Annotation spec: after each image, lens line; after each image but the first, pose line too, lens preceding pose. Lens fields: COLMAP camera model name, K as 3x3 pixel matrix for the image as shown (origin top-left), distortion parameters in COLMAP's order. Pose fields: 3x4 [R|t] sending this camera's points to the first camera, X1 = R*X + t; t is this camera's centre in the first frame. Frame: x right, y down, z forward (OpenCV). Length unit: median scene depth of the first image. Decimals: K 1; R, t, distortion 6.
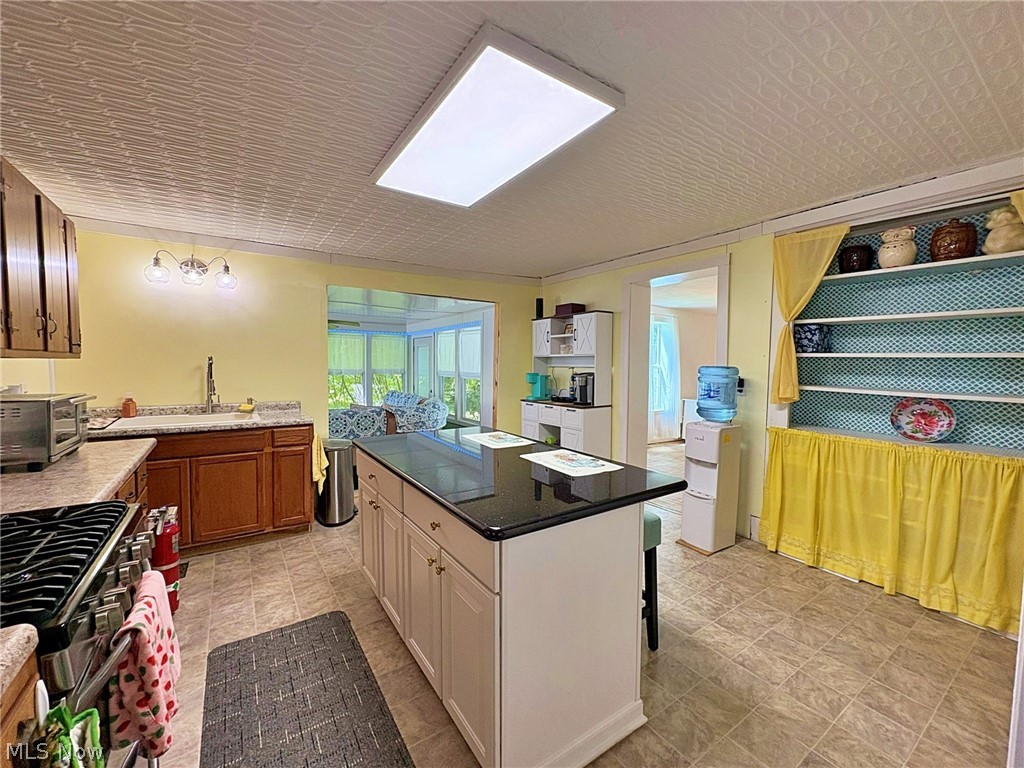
lens RADIAL K [[437.7, 0, 512.0], [0, 437.7, 384.0], [0, 0, 1]] dist [0.020823, -0.000031]
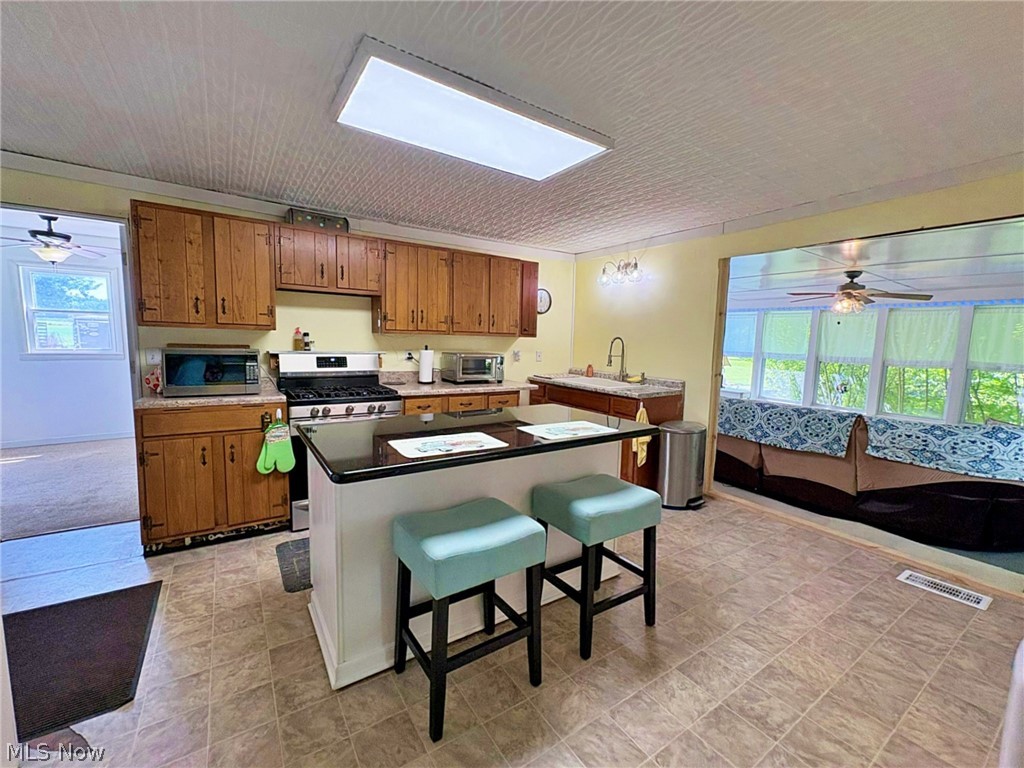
lens RADIAL K [[415.9, 0, 514.8], [0, 415.9, 384.3], [0, 0, 1]] dist [-0.000204, 0.000083]
pose [[-0.010012, 0.104984, -0.994424, 0.607635], [-0.079603, 0.991234, 0.105449, -0.031976], [0.996776, 0.080215, -0.001567, 0.759402]]
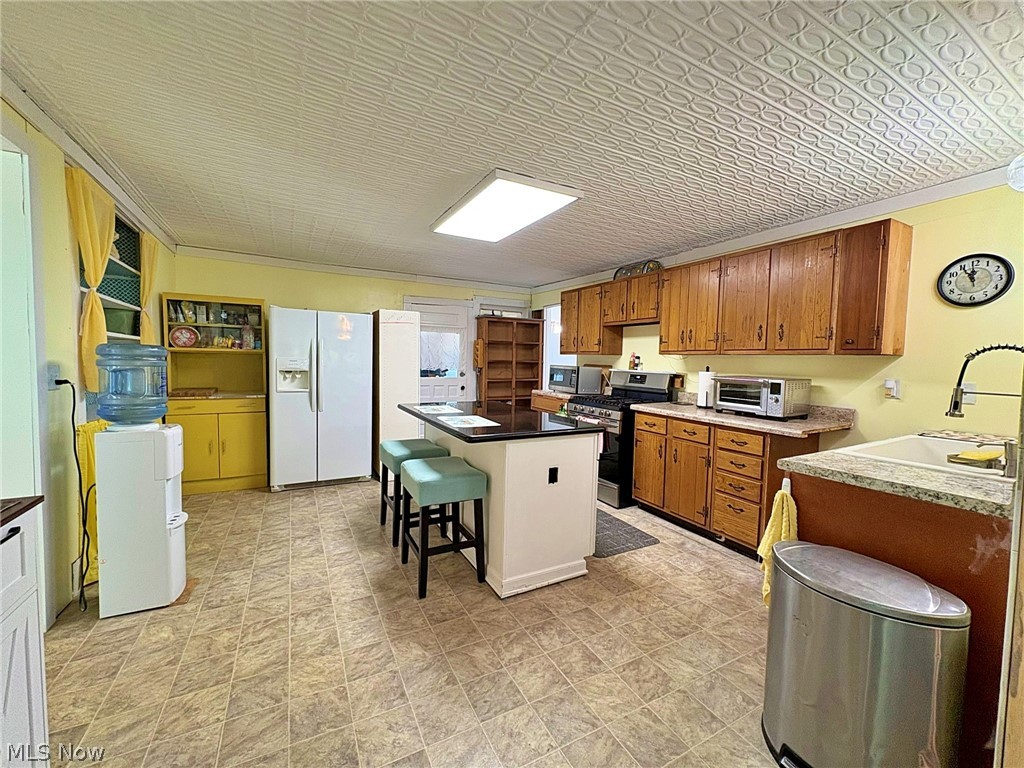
lens RADIAL K [[415.9, 0, 514.8], [0, 415.9, 384.3], [0, 0, 1]] dist [-0.000204, 0.000083]
pose [[-0.995202, -0.029680, 0.093227, -0.197415], [-0.018984, 0.993347, 0.113586, -0.064888], [-0.095978, 0.111271, -0.989145, 1.638872]]
